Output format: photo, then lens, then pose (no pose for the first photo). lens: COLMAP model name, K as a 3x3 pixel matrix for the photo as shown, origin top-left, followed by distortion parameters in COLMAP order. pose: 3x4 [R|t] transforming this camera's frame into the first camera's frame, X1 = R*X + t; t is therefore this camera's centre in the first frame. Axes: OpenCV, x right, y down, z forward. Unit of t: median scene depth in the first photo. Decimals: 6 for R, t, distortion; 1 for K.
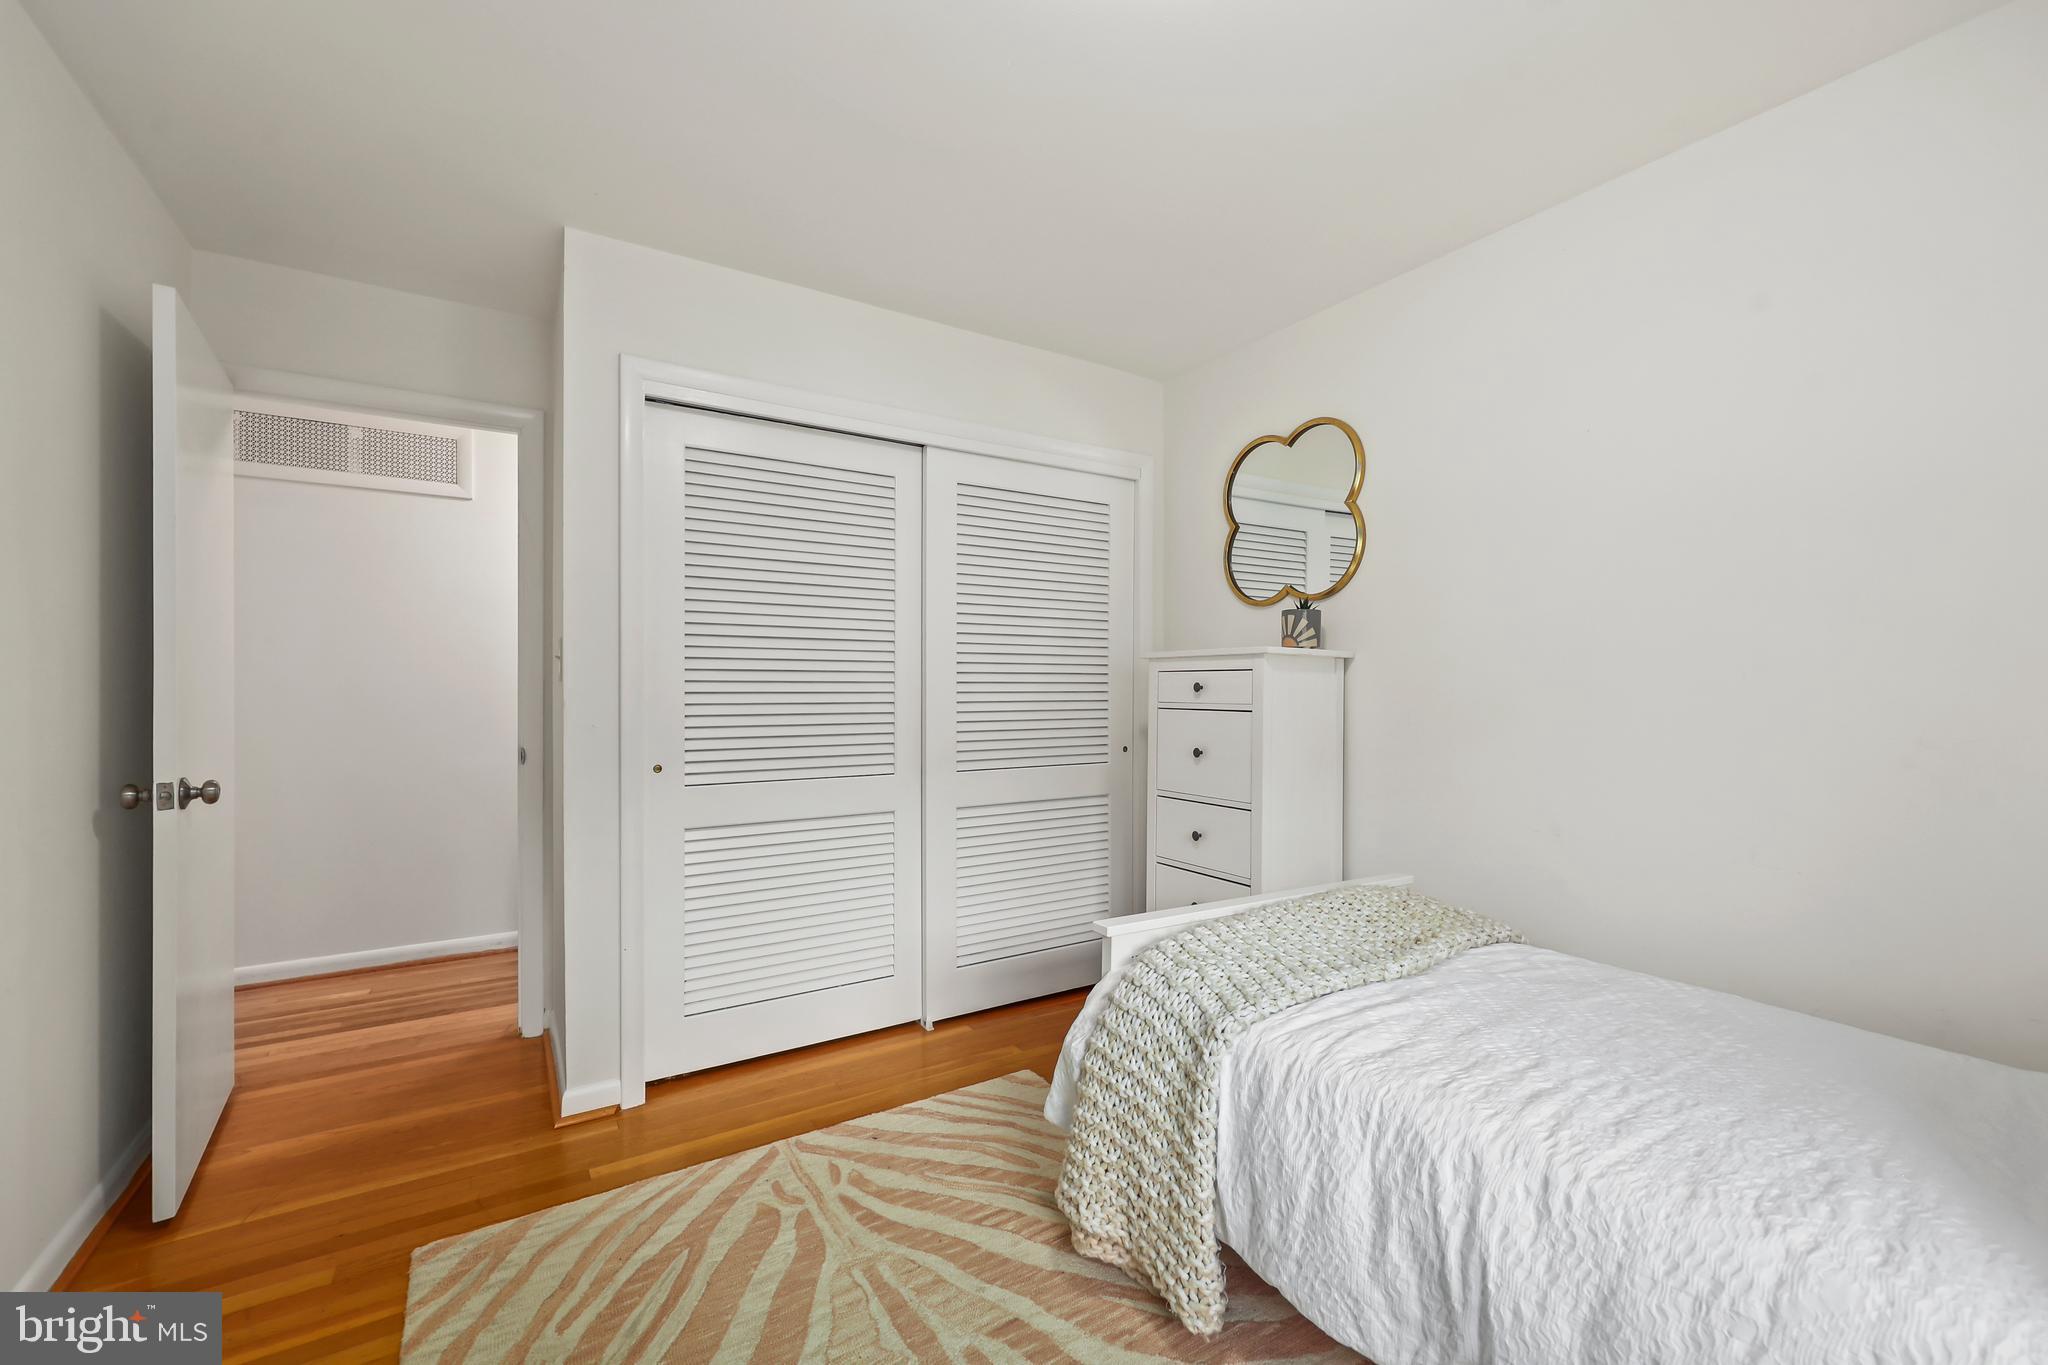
lens RADIAL K [[835.7, 0, 1029.8], [0, 835.7, 686.2], [0, 0, 1]] dist [0.002200, -0.000126]
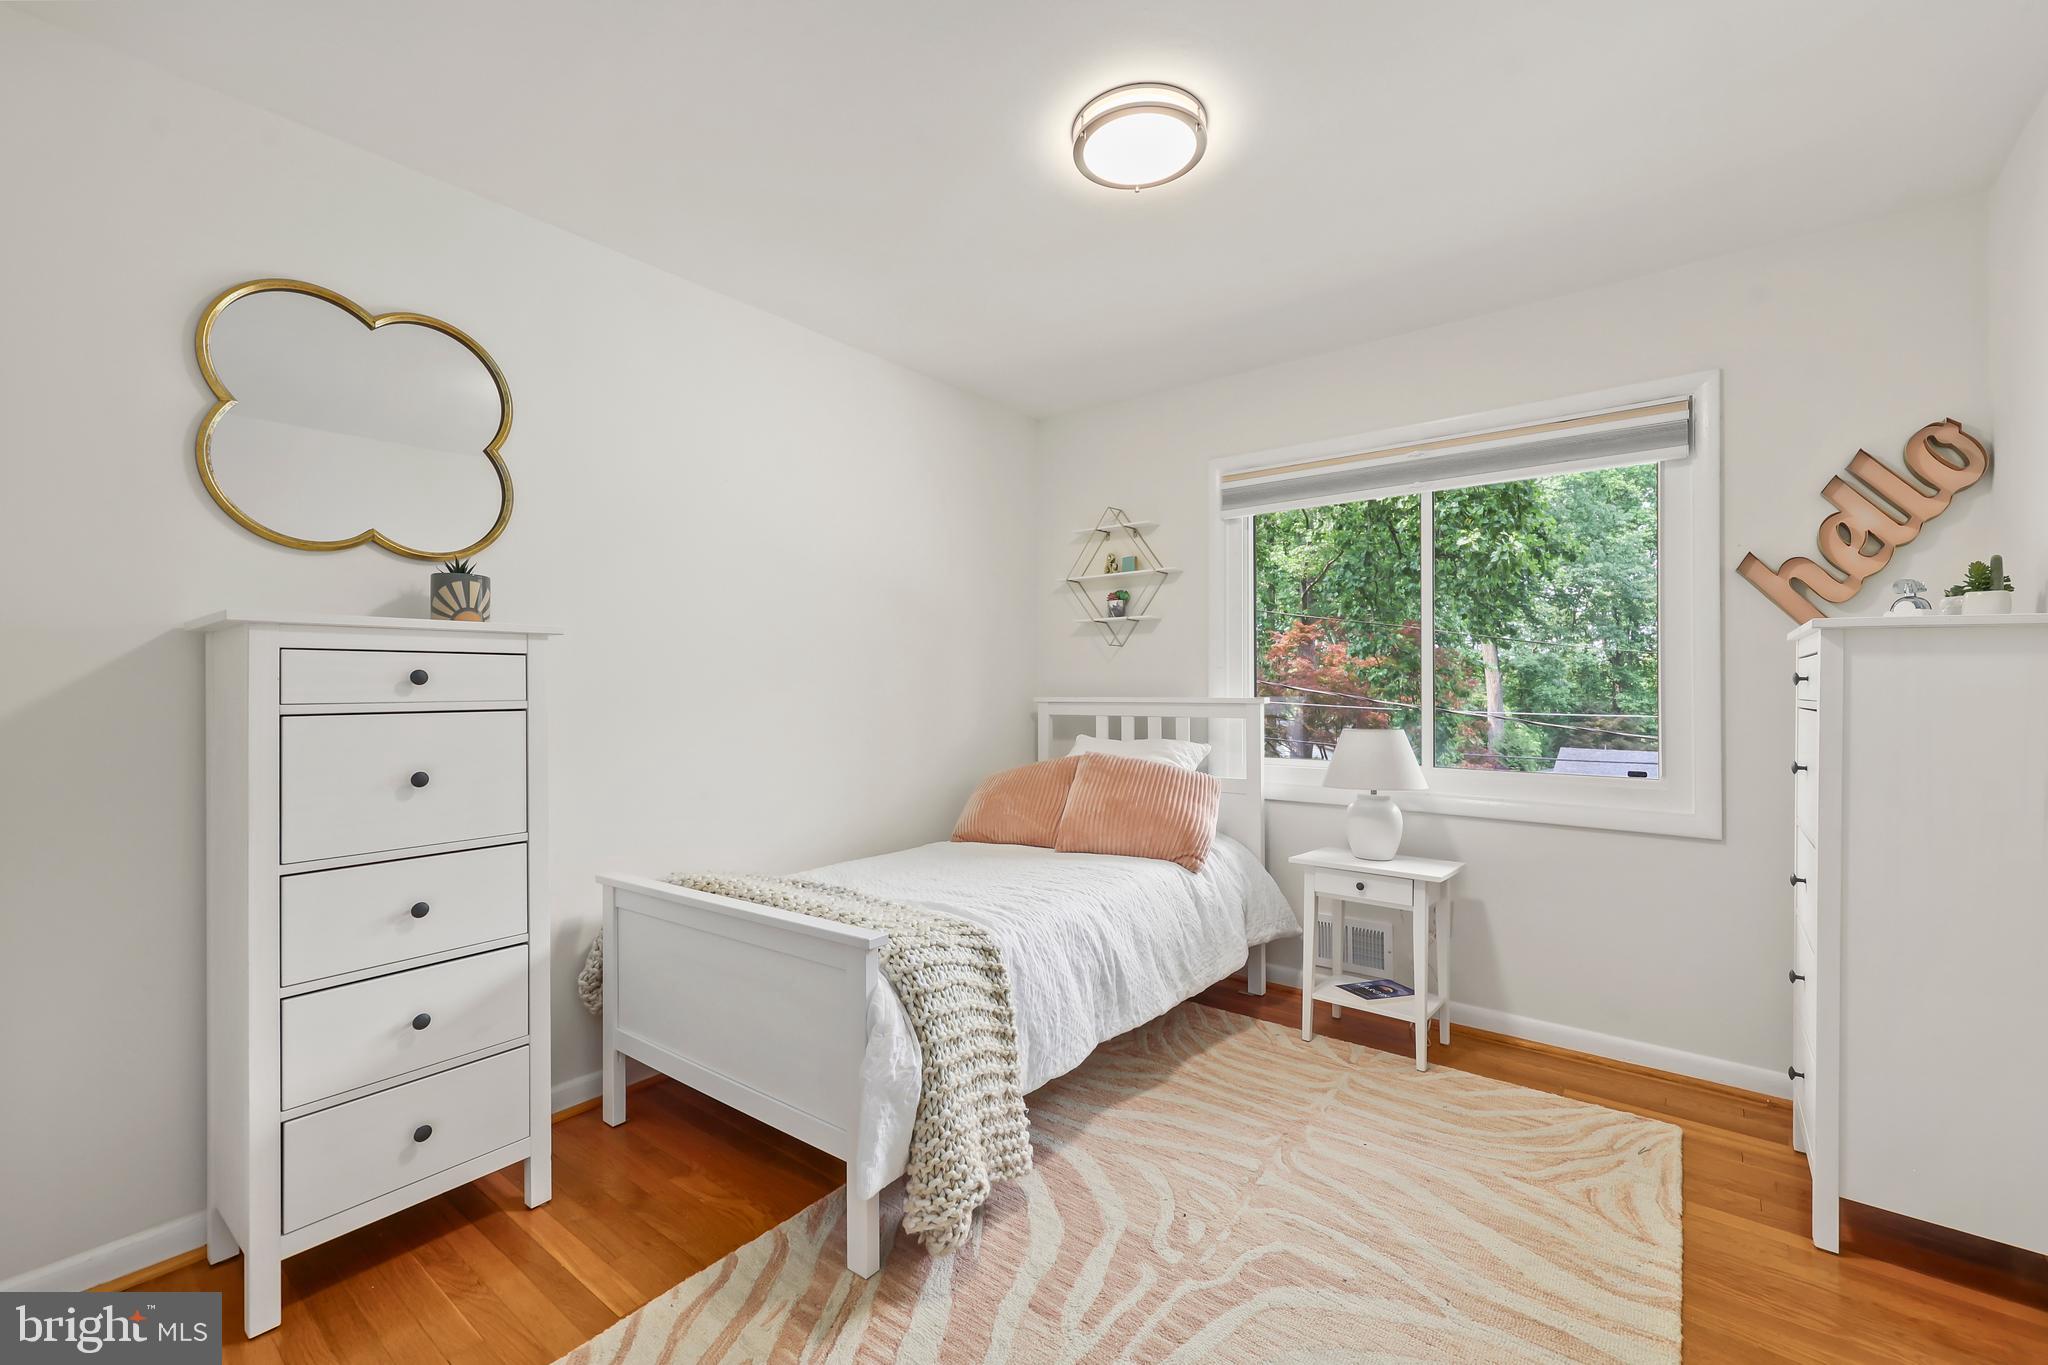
lens RADIAL K [[835.7, 0, 1028.1], [0, 835.7, 685.3], [0, 0, 1]] dist [0.002200, -0.000126]
pose [[-0.329311, 0.001750, 0.944220, -0.899527], [0.001146, 0.999998, -0.001453, 0.014360], [-0.944221, 0.000604, -0.329313, 1.245697]]
